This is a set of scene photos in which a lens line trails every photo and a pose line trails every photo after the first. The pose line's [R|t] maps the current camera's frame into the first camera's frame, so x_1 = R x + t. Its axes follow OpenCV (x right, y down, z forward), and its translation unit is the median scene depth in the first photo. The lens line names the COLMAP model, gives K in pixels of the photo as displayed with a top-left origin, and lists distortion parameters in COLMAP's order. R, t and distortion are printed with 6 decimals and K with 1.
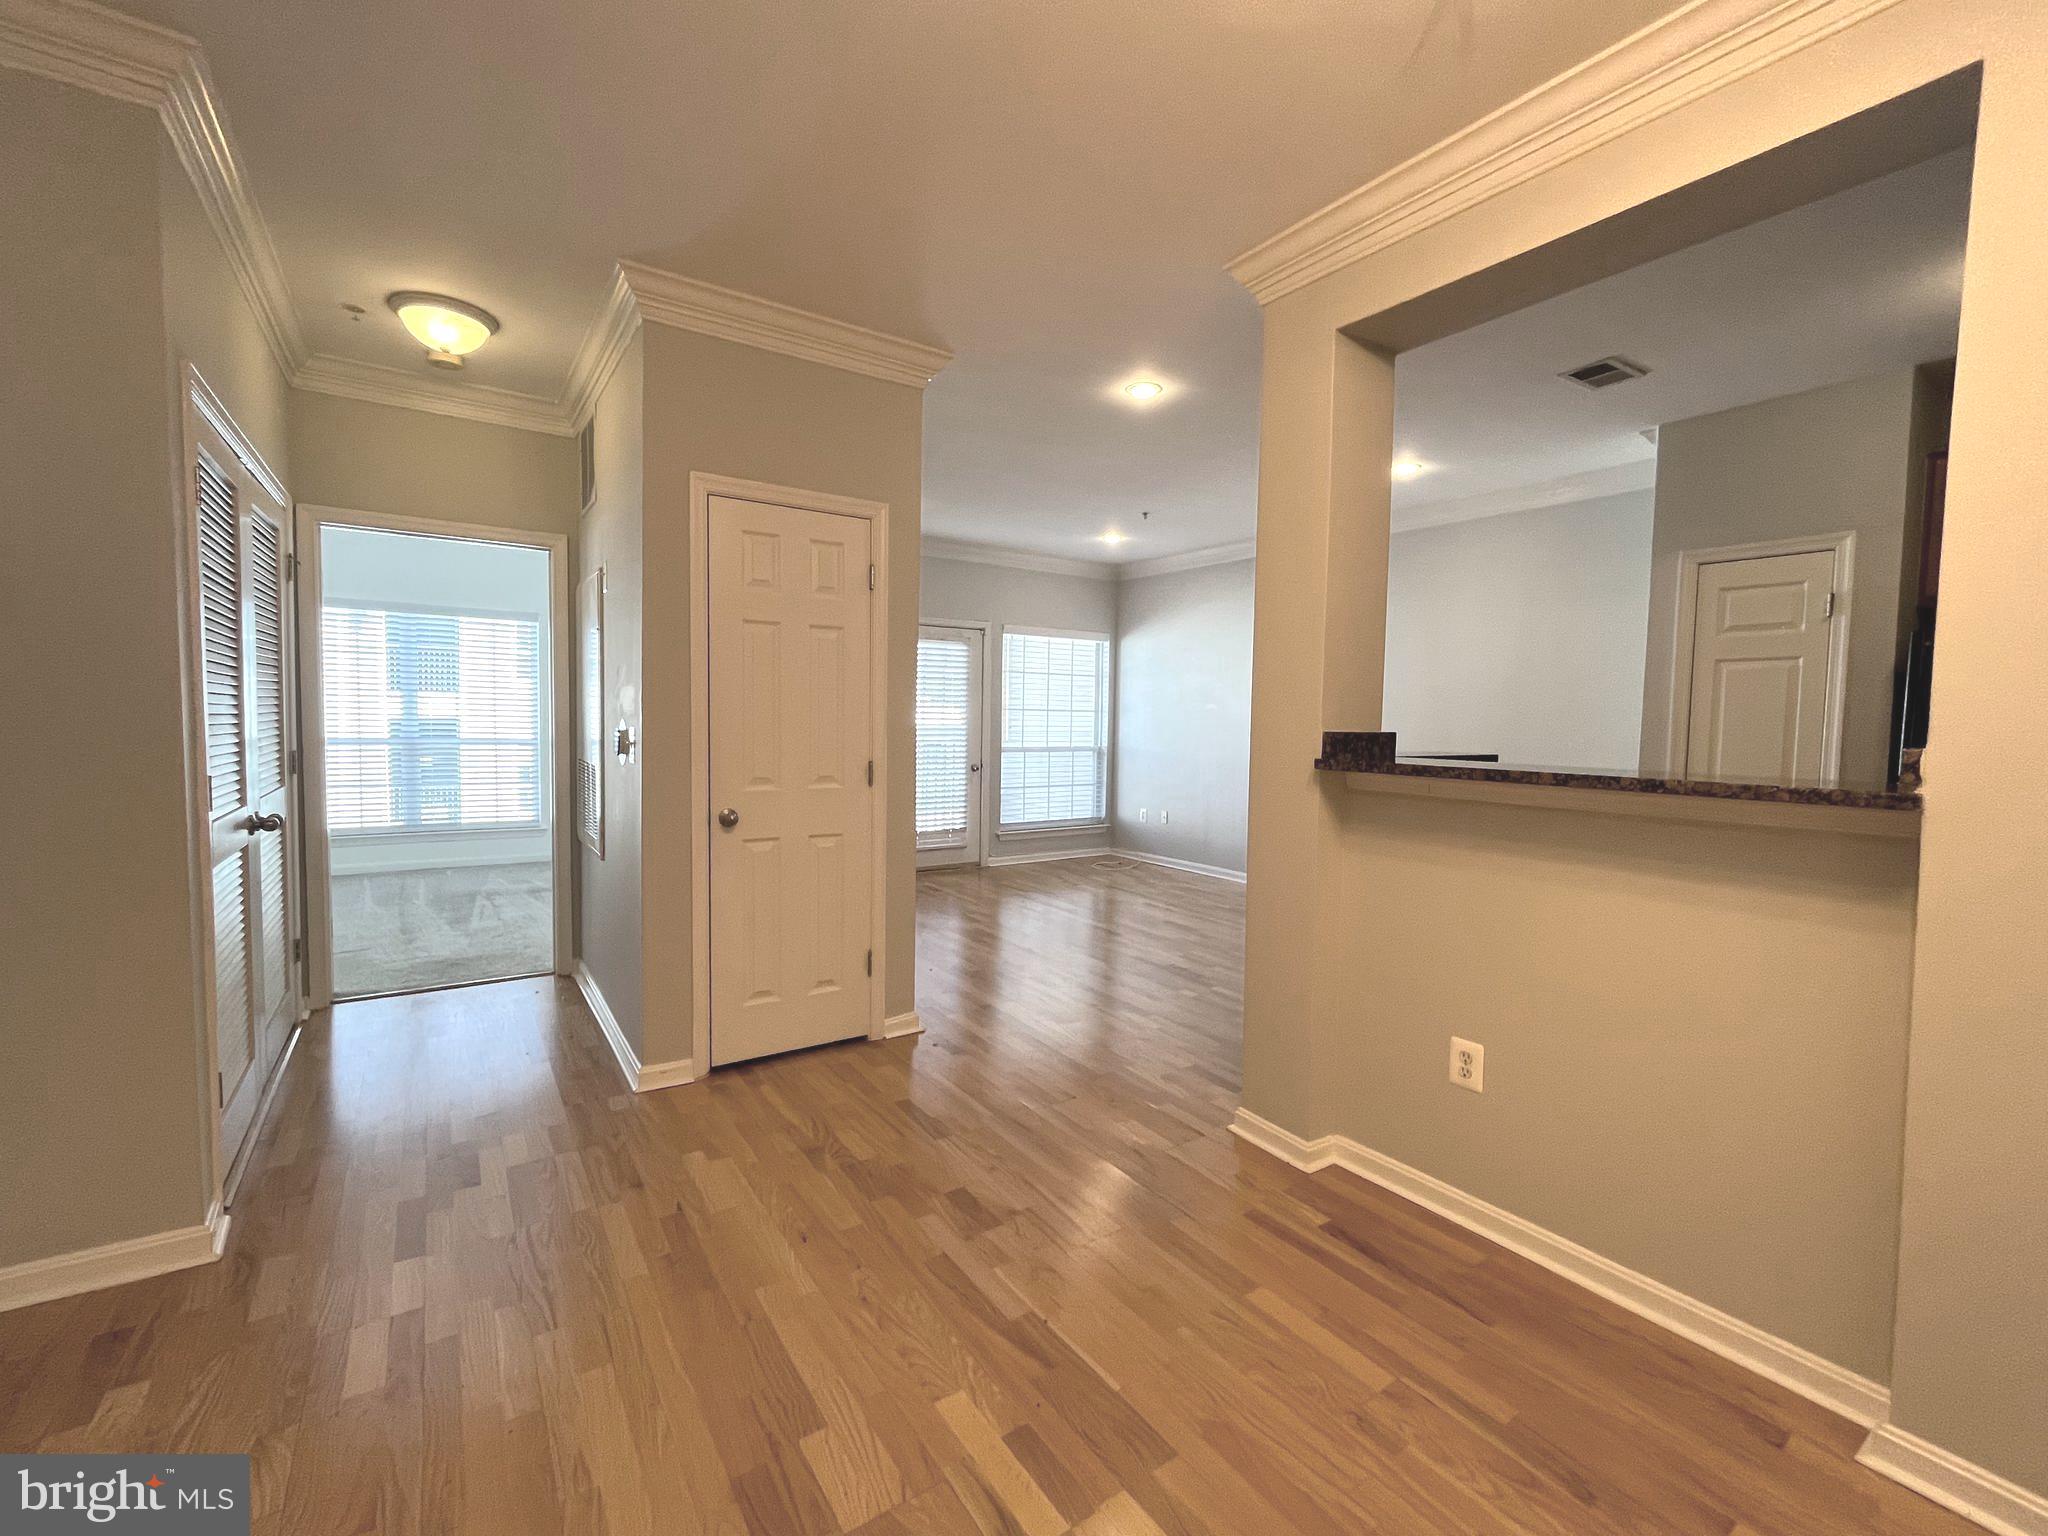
lens RADIAL K [[865.8, 0, 1021.8], [0, 865.8, 767.0], [0, 0, 1]] dist [-0.002496, 0.000906]
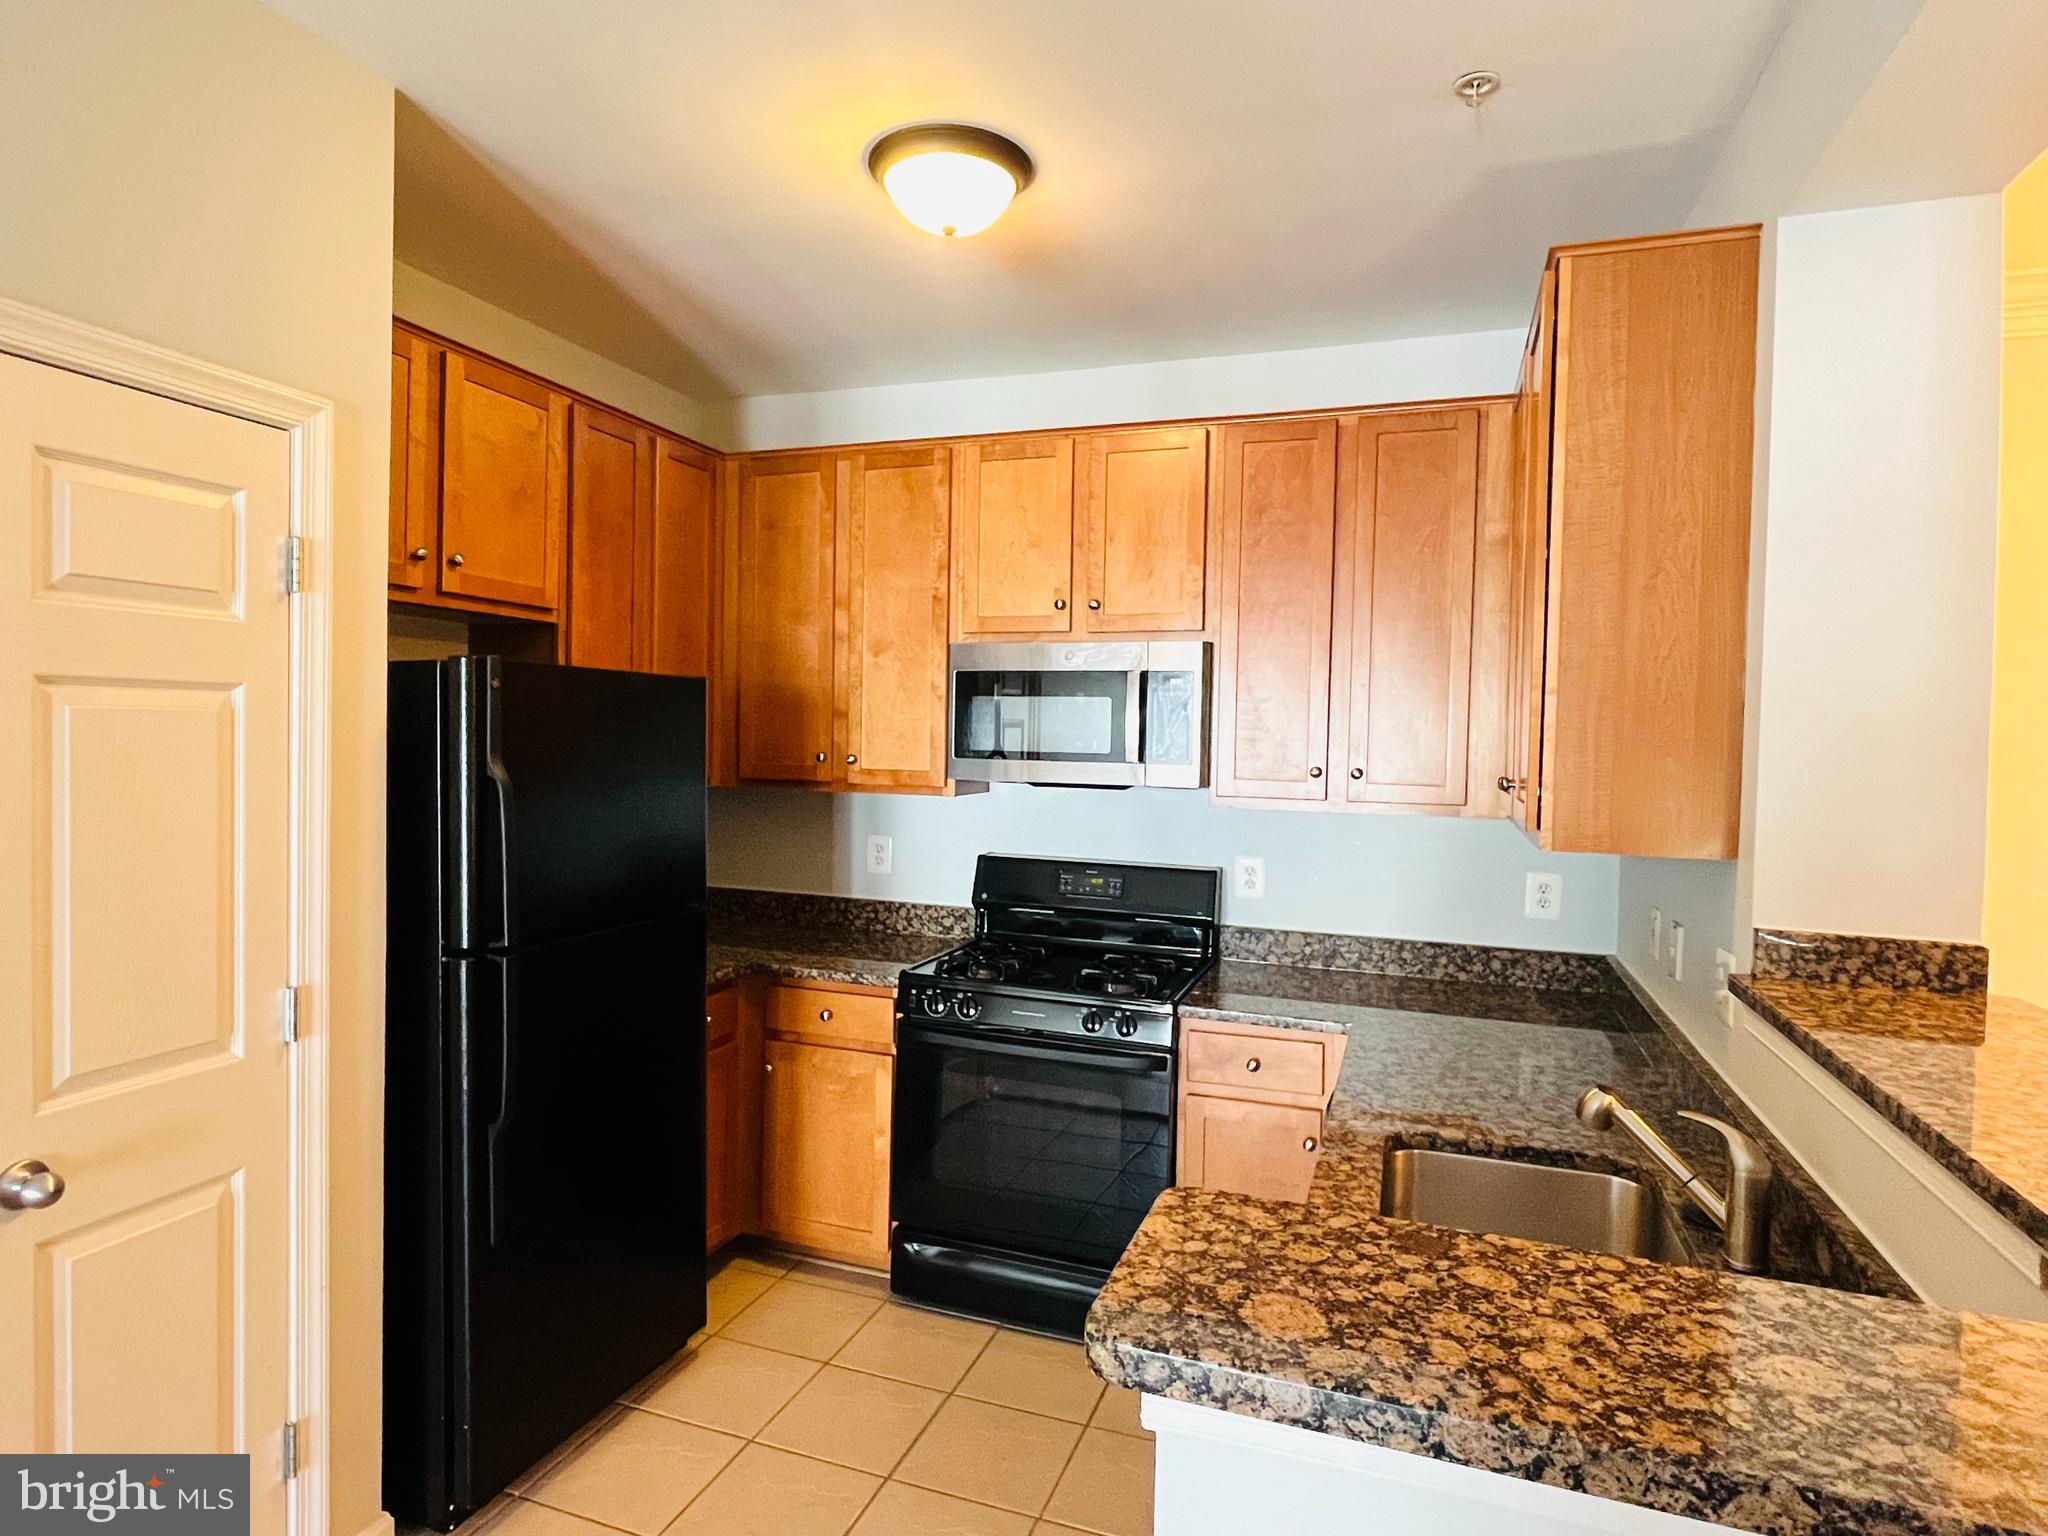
lens RADIAL K [[1137.5, 0, 1013.7], [0, 1137.5, 764.1], [0, 0, 1]] dist [-0.006911, 0.001572]
pose [[-0.587208, -0.054960, 0.807568, 0.265447], [0.013301, 0.996902, 0.077517, -0.117904], [-0.809327, 0.056260, -0.584658, 0.947003]]
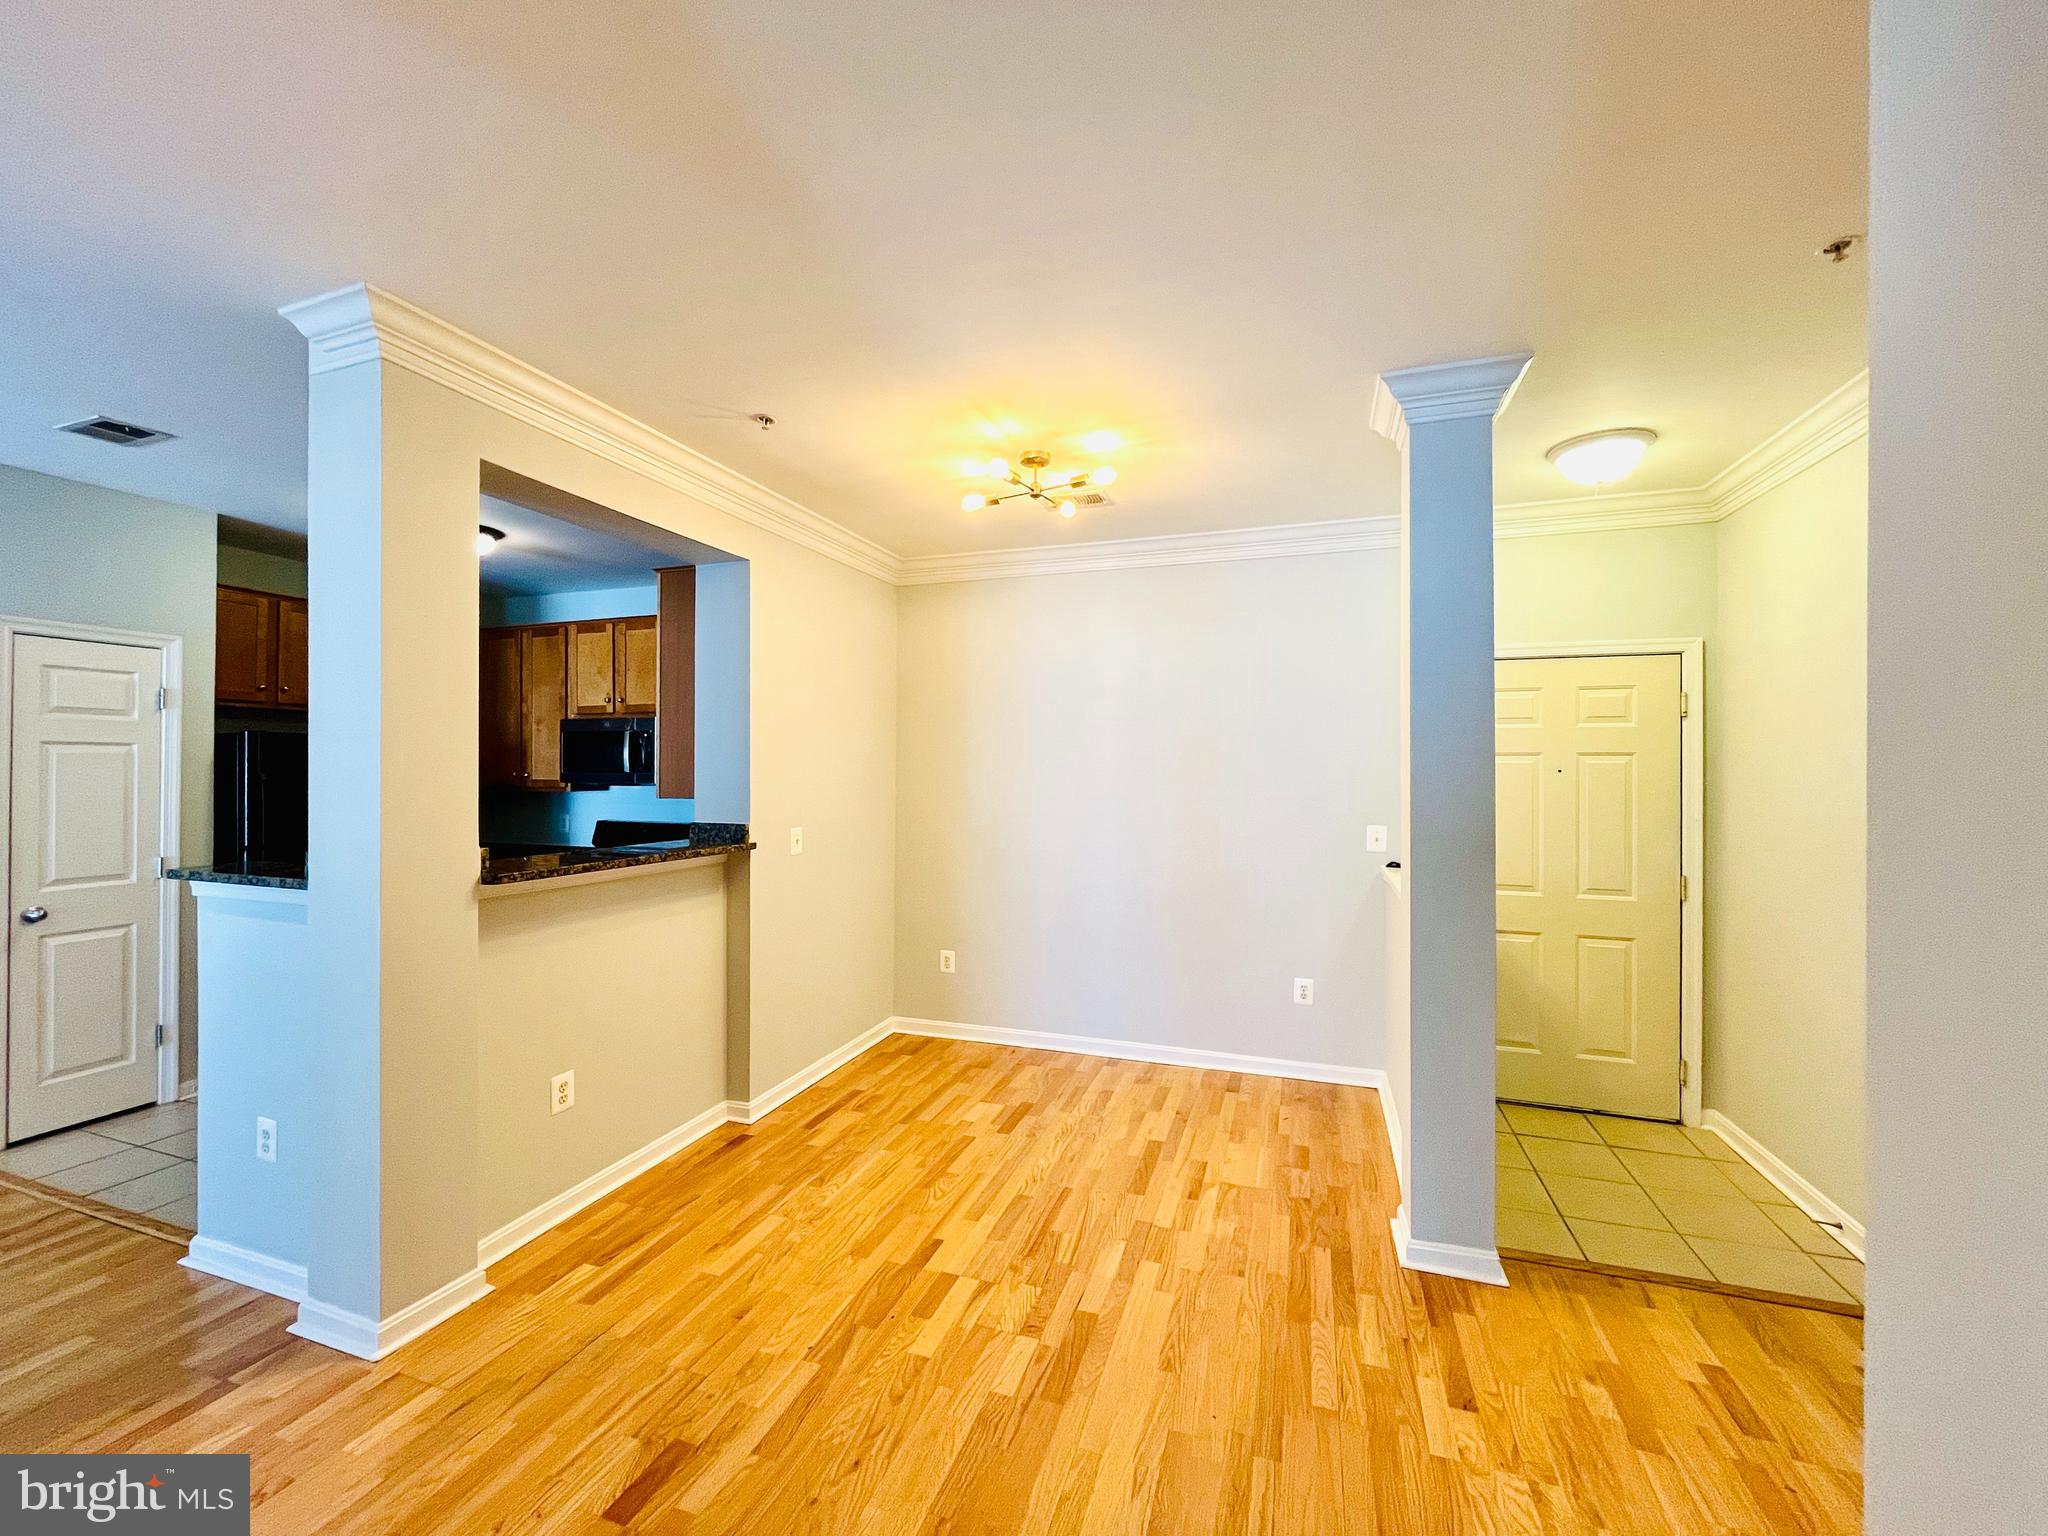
lens RADIAL K [[826.1, 0, 1020.1], [0, 826.1, 769.2], [0, 0, 1]] dist [-0.005662, 0.000931]
pose [[-0.596481, -0.018957, 0.802404, -0.510673], [0.031600, 0.998391, 0.047078, -0.101693], [-0.802005, 0.053438, -0.594922, 0.681036]]
